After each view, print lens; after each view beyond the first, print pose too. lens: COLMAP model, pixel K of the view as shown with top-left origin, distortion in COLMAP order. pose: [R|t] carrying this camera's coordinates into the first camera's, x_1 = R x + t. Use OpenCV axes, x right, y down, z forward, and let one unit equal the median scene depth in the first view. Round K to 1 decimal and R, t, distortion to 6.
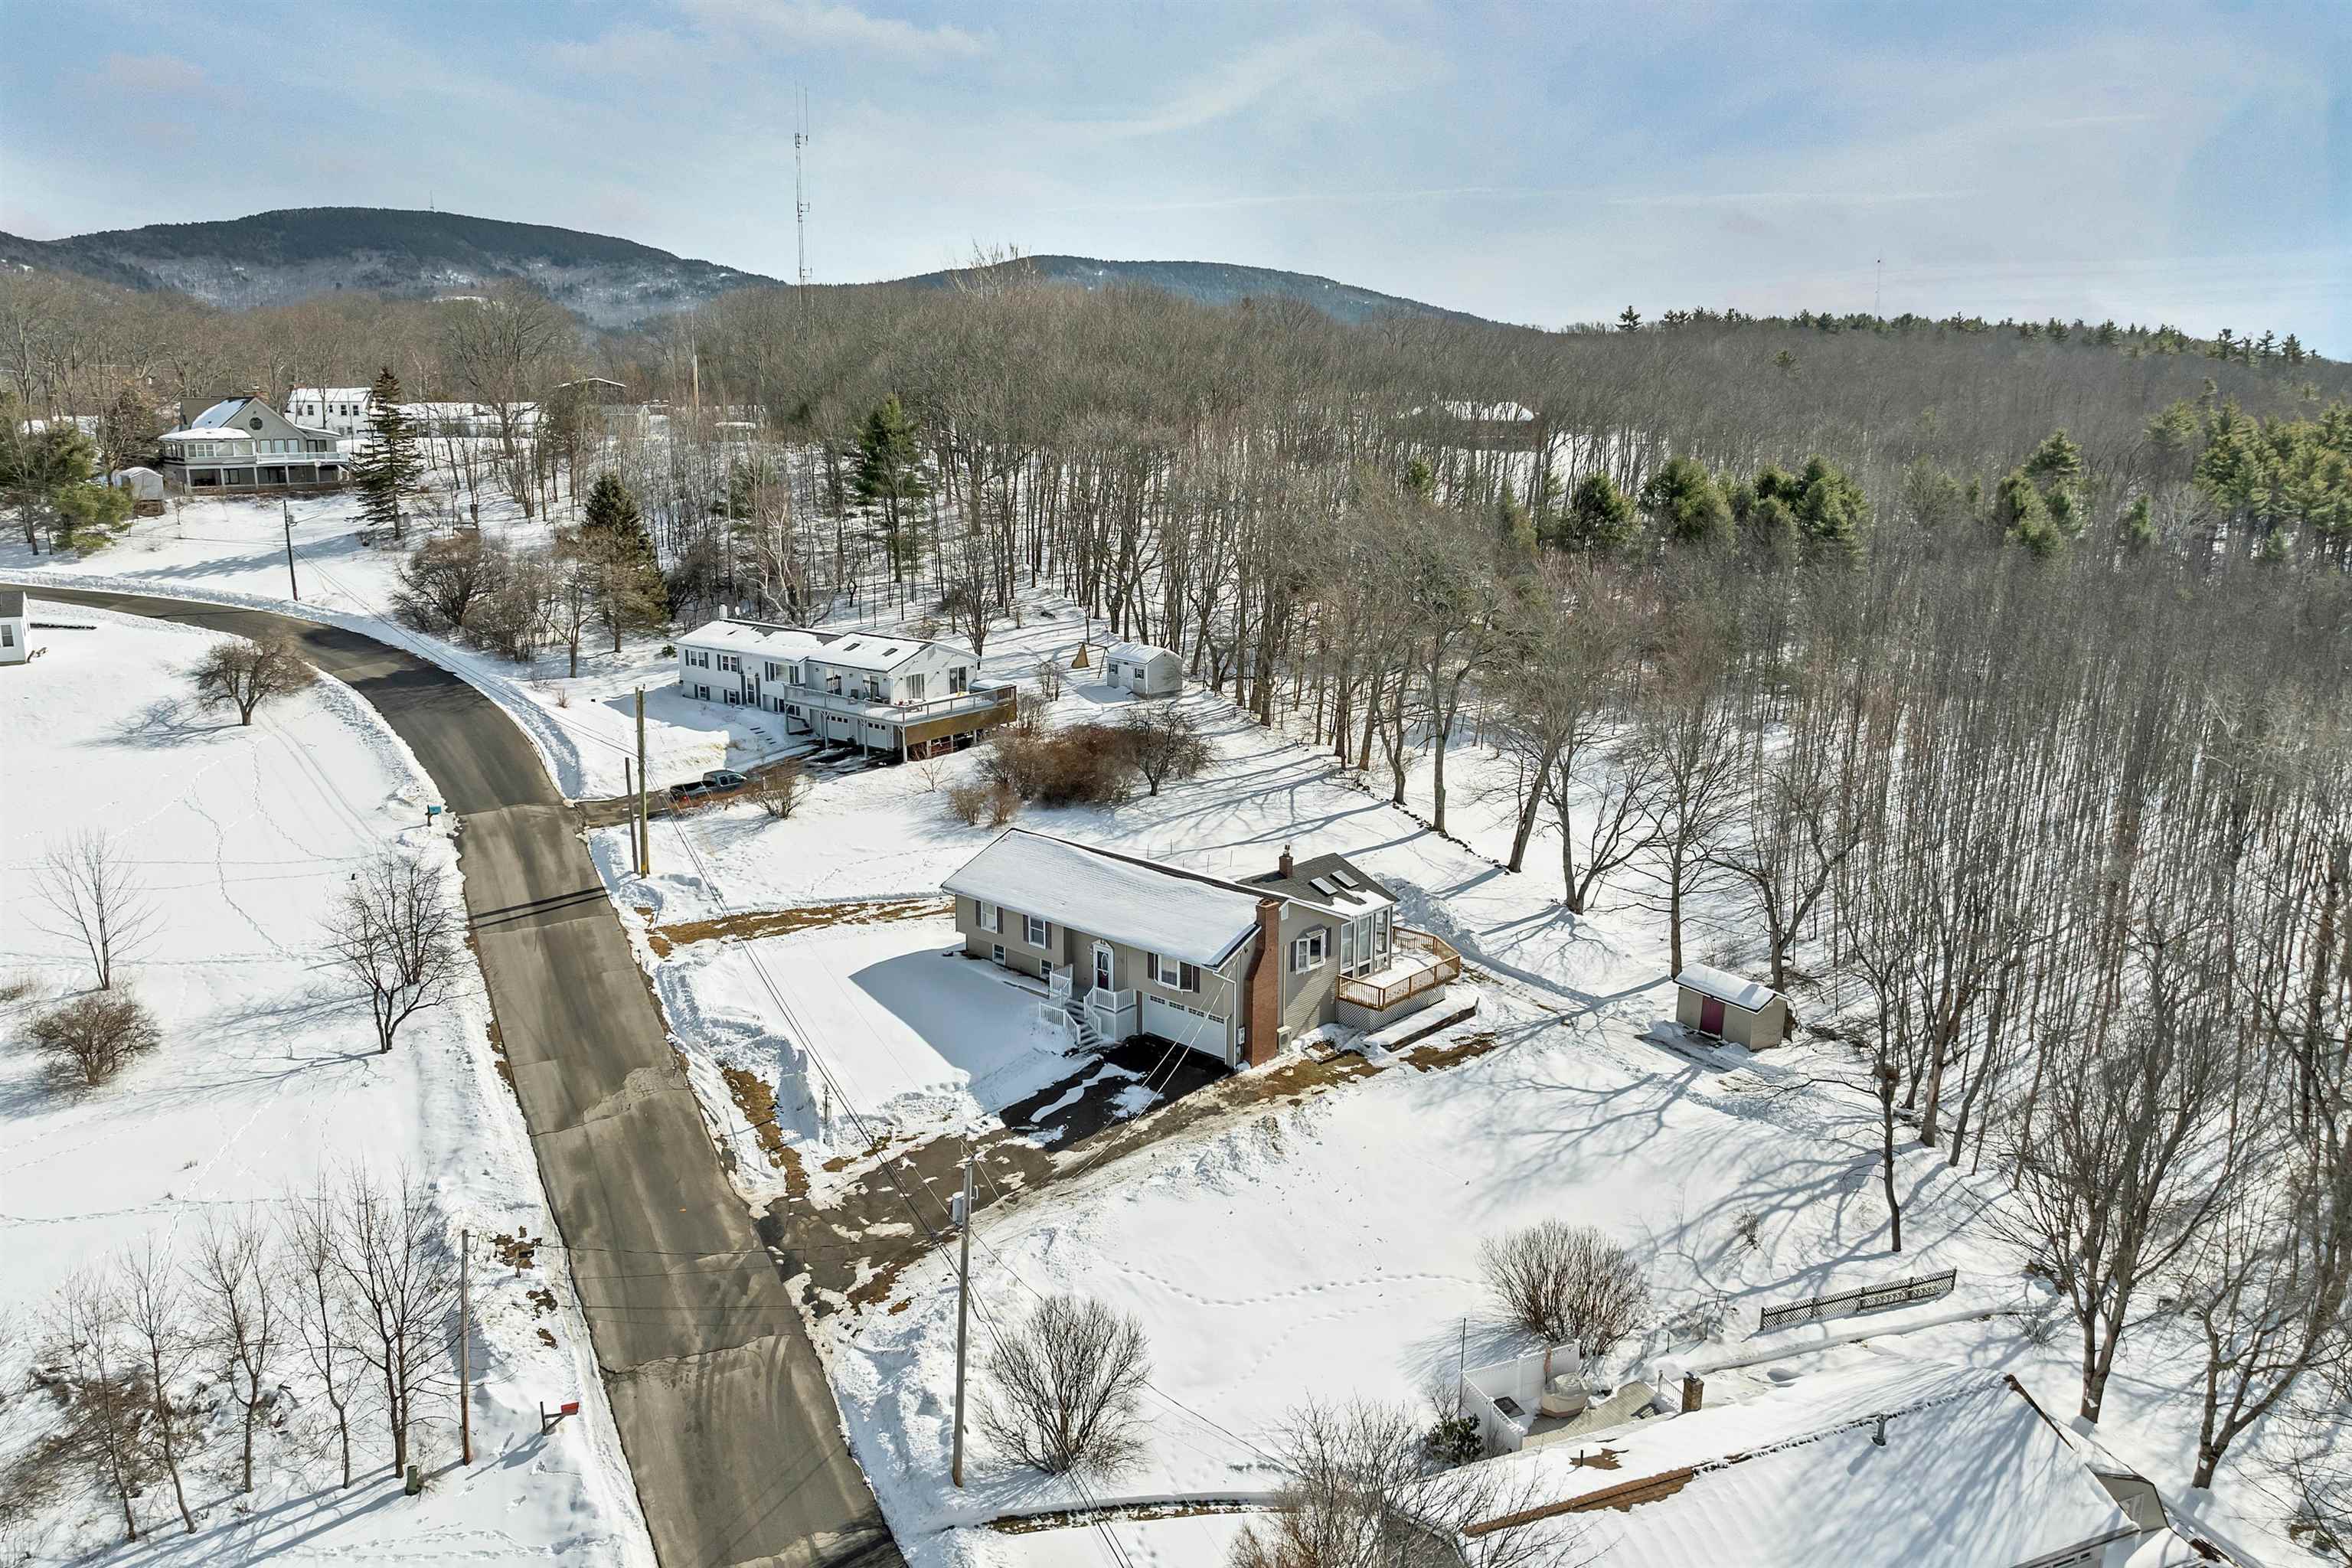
lens RADIAL K [[1678.1, 0, 1185.6], [0, 1678.1, 774.9], [0, 0, 1]] dist [-0.017632, -0.032515]
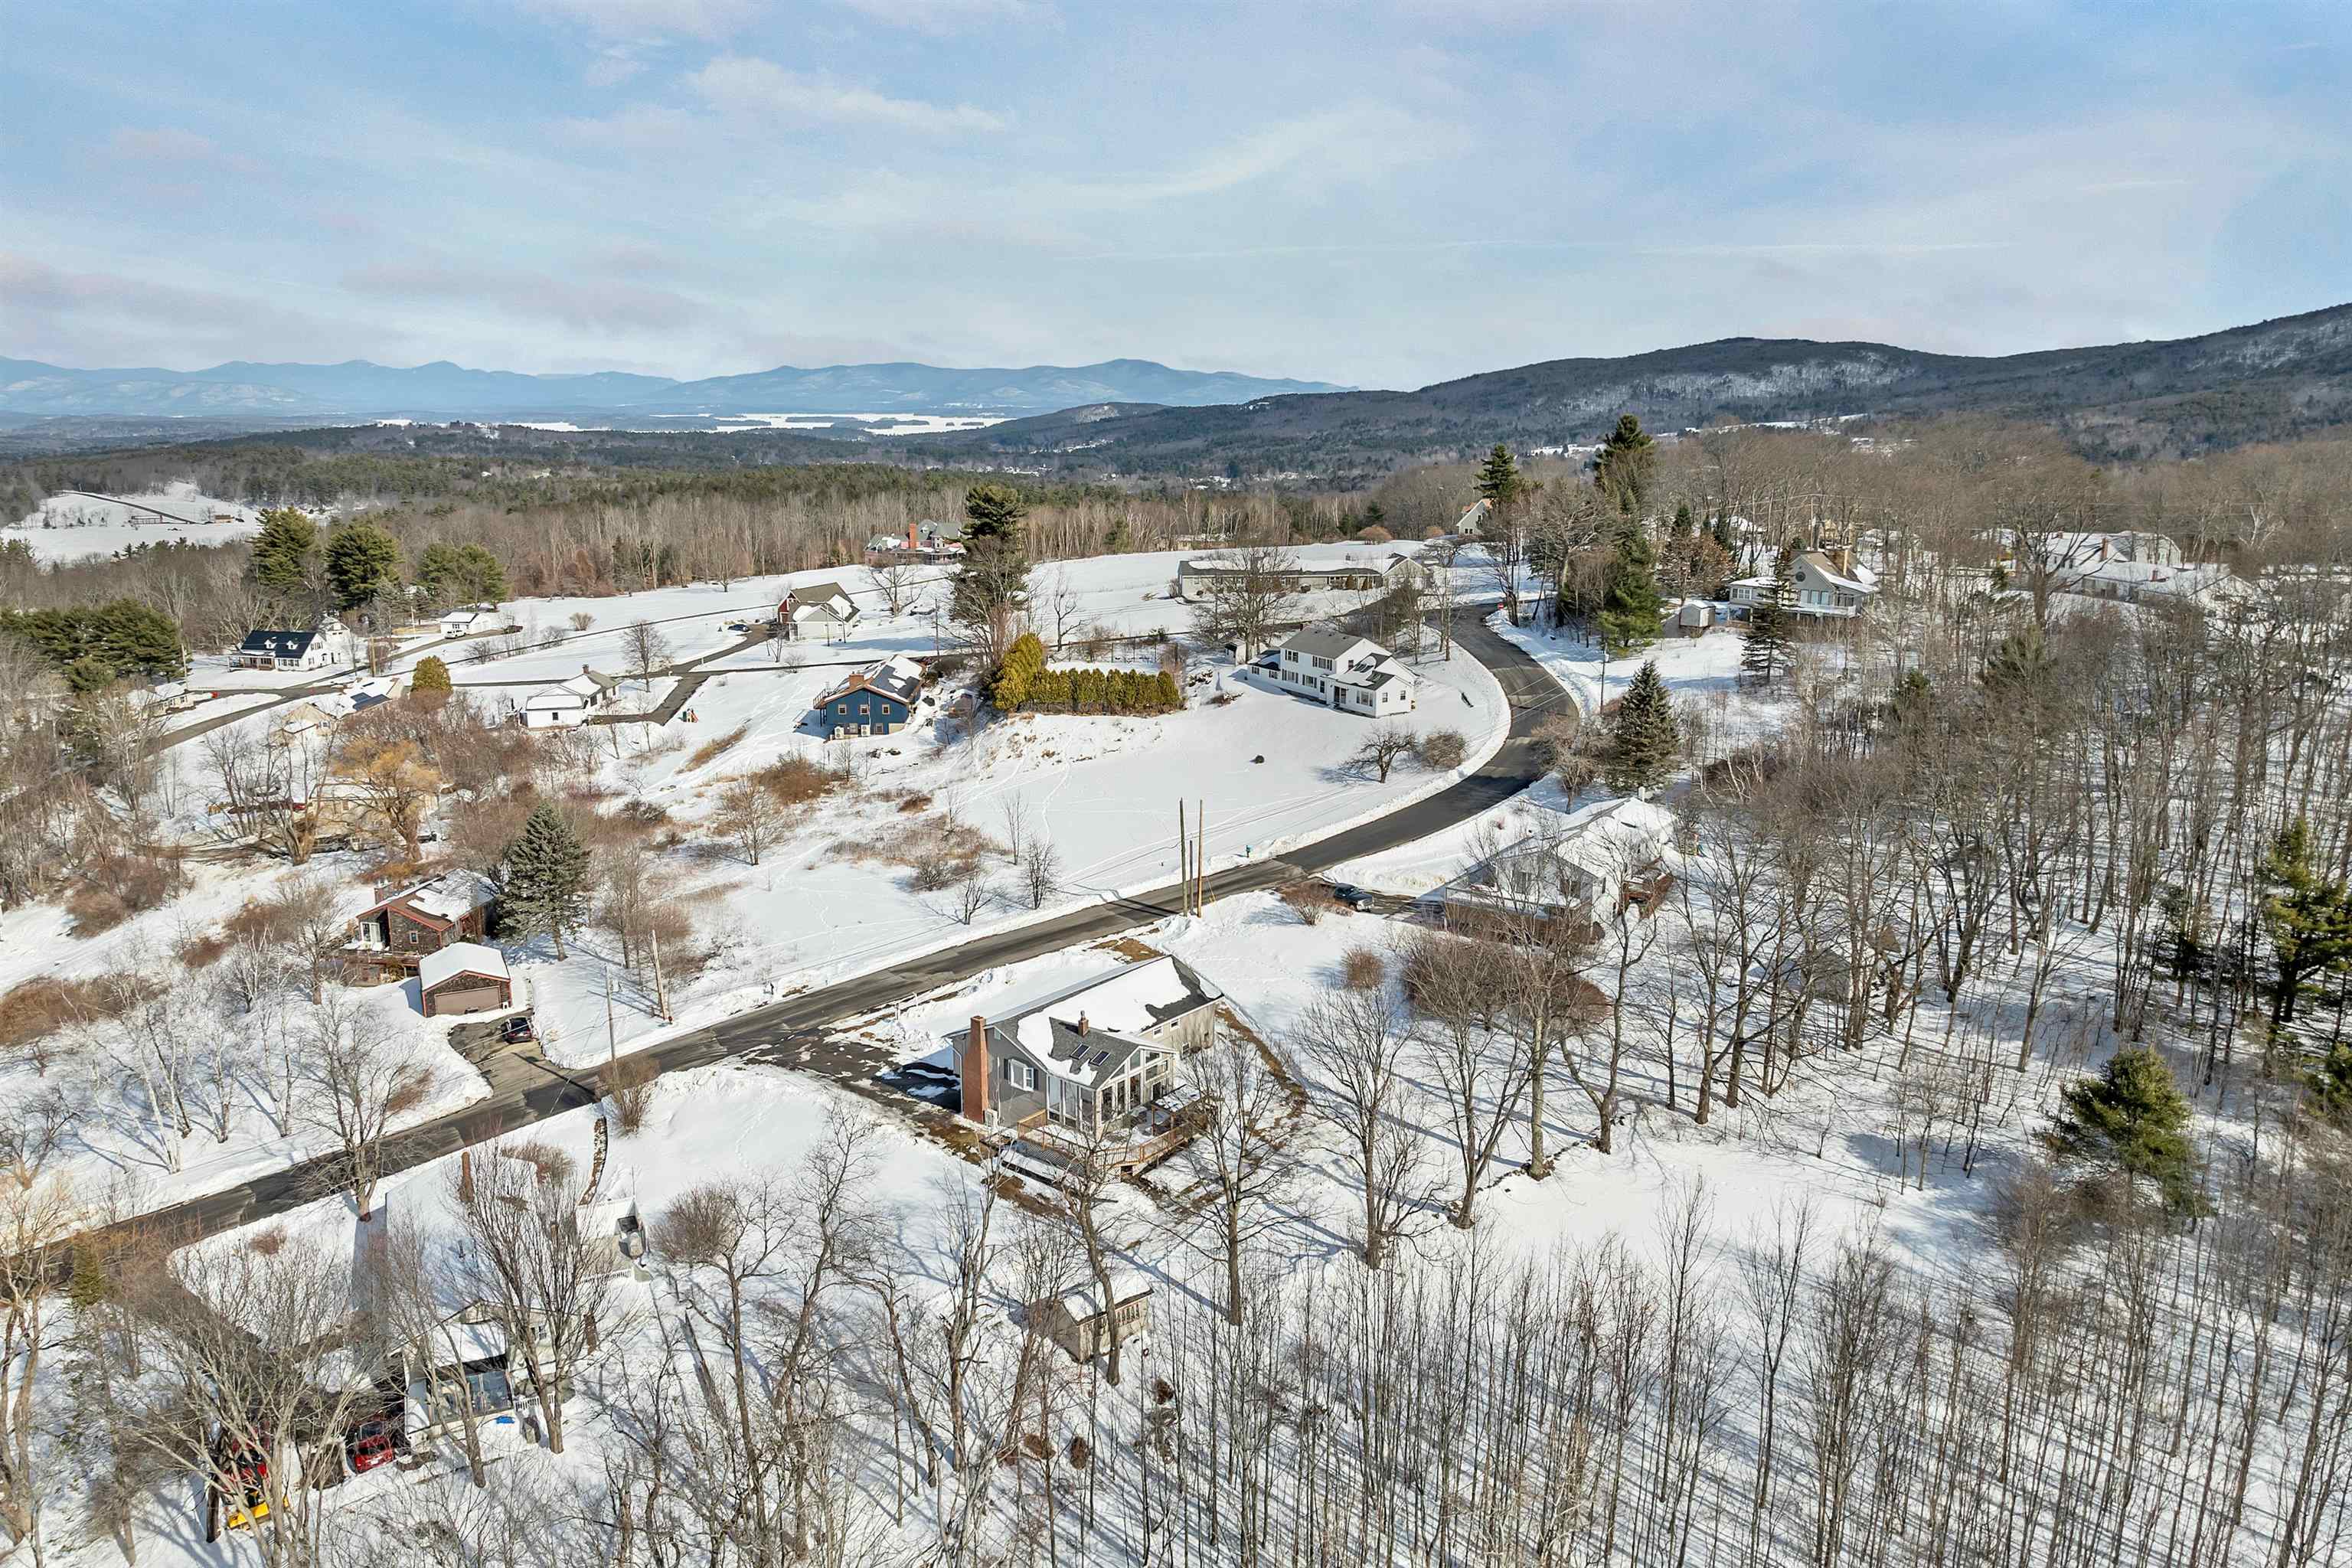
lens RADIAL K [[1678.1, 0, 1185.6], [0, 1678.1, 774.9], [0, 0, 1]] dist [-0.017632, -0.032515]
pose [[0.045125, 0.208537, -0.976973, 1.602267], [-0.223600, 0.955265, 0.193575, -0.499729], [0.973636, 0.209716, 0.089735, 1.101274]]
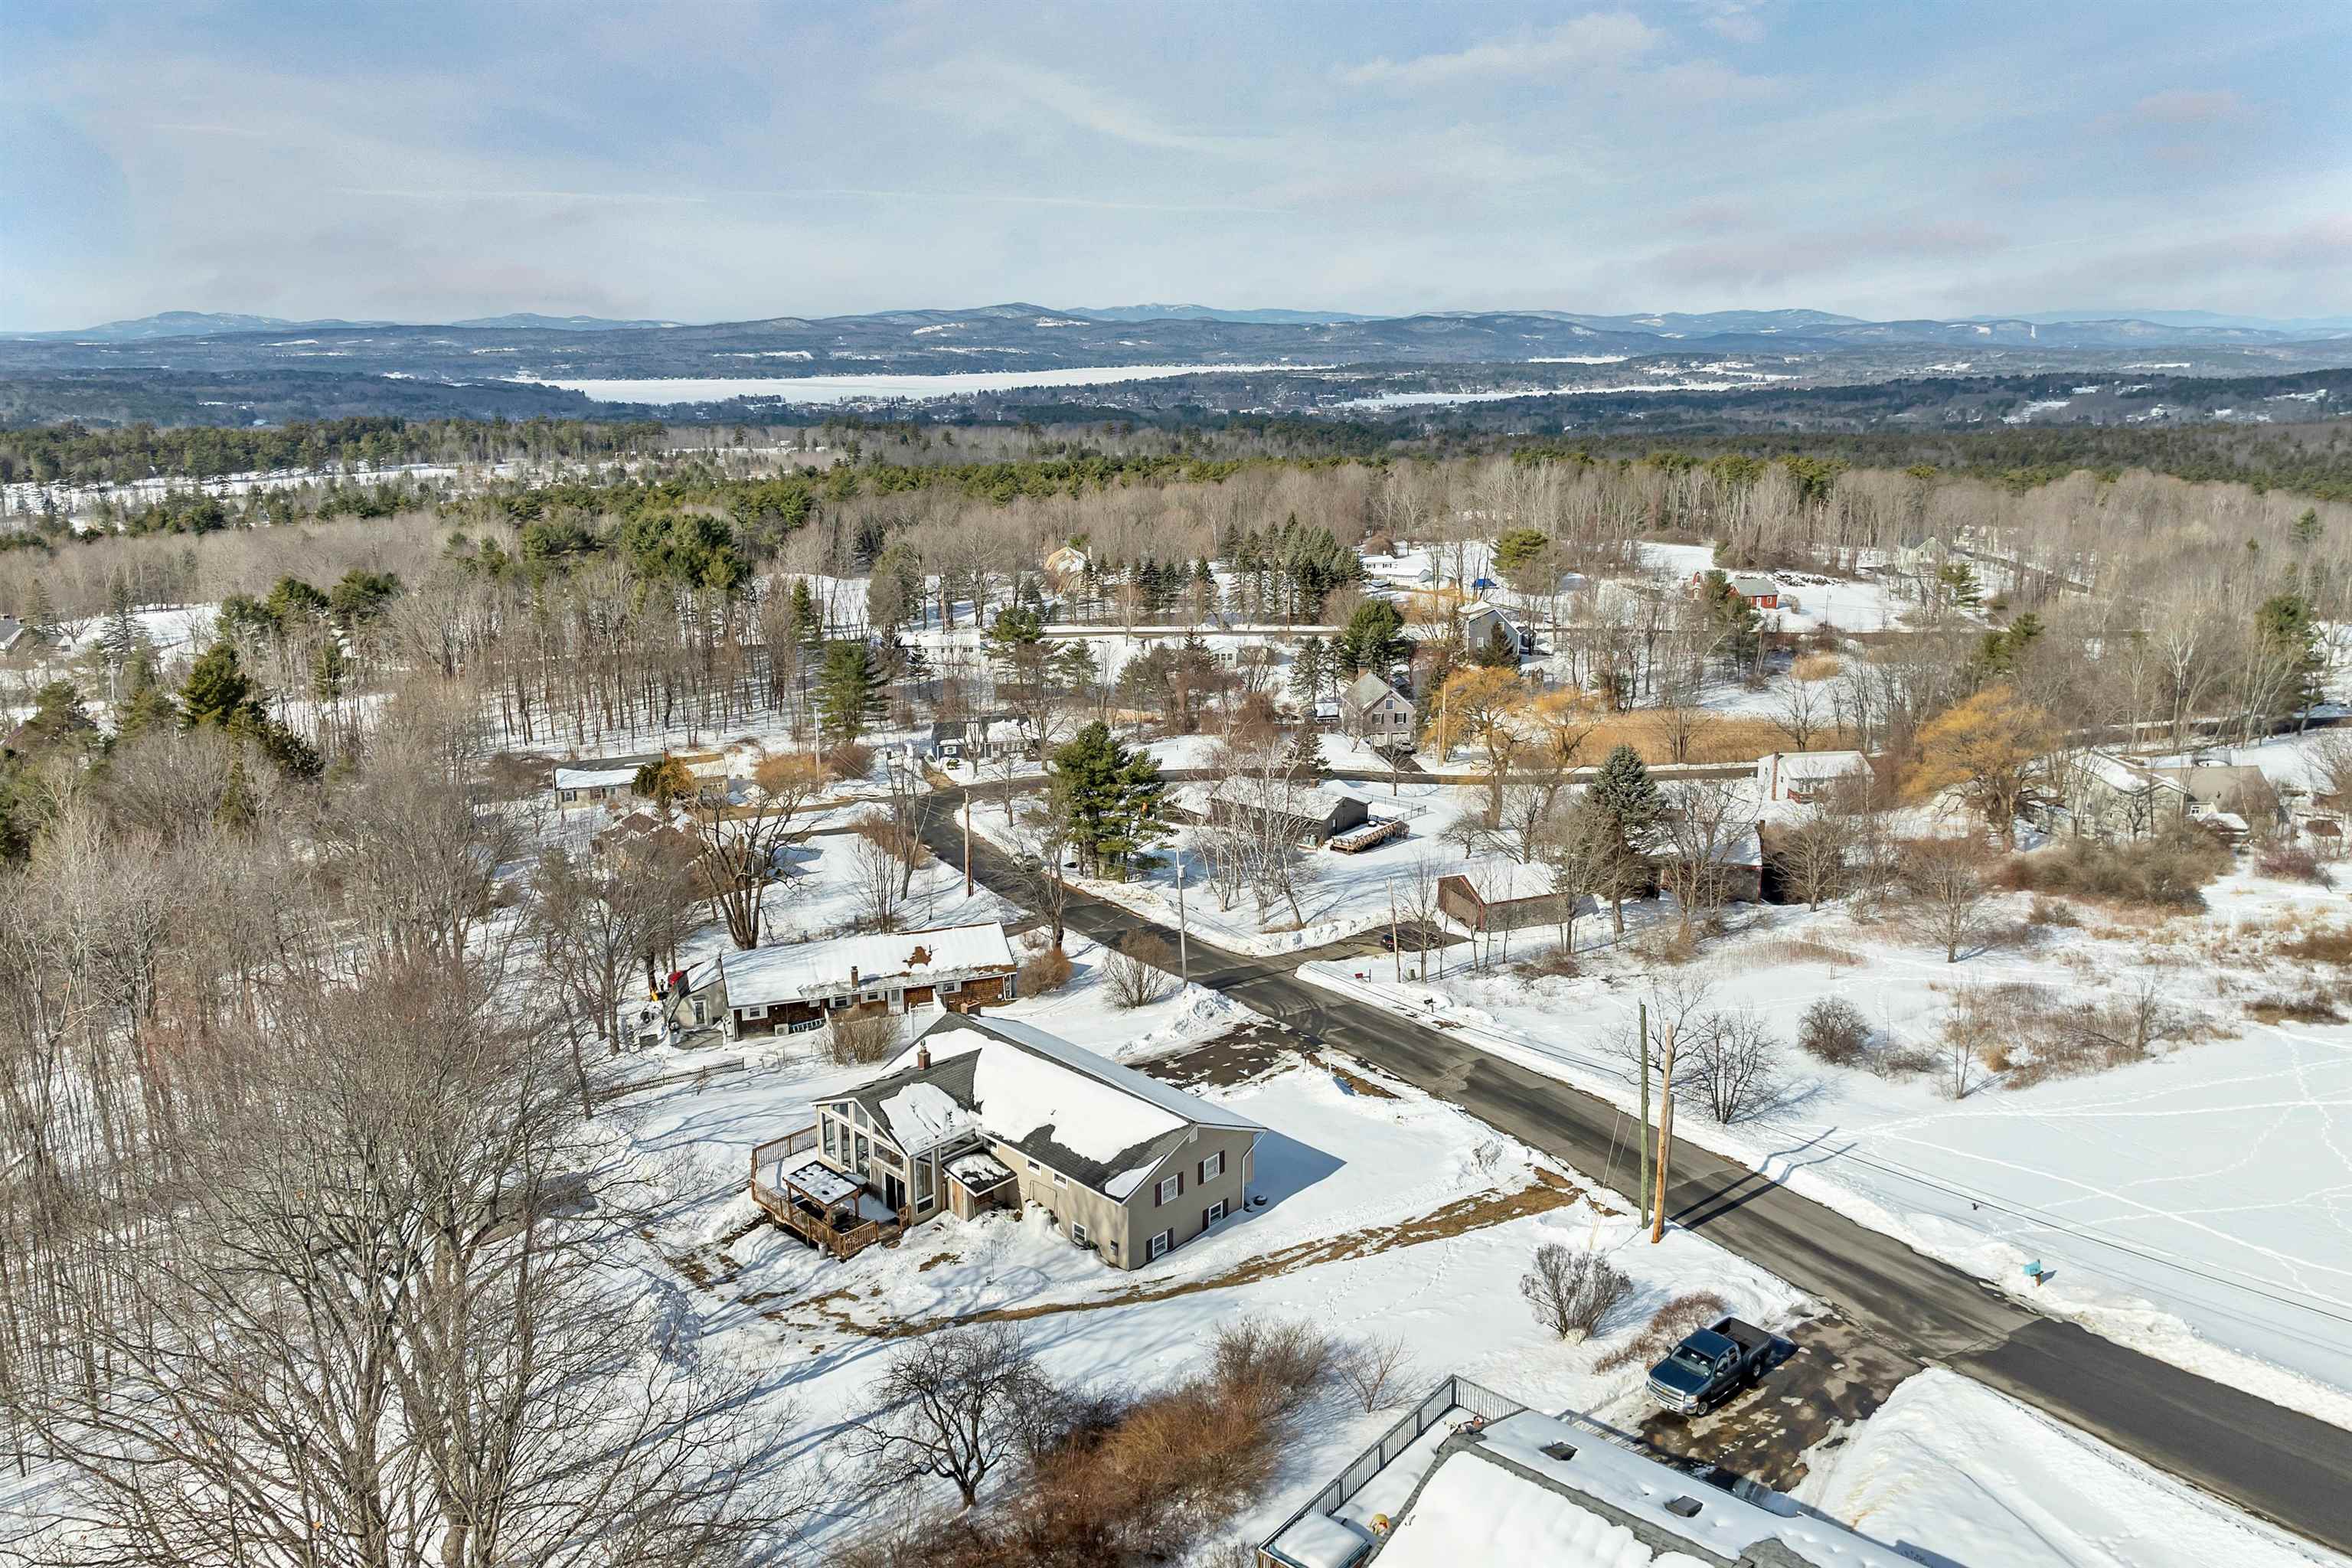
lens RADIAL K [[1678.1, 0, 1185.6], [0, 1678.1, 774.9], [0, 0, 1]] dist [-0.017632, -0.032515]
pose [[-0.998873, -0.030055, 0.036722, -0.157963], [-0.009610, 0.885942, 0.463696, -0.689852], [-0.046470, 0.462821, -0.885233, 2.180545]]
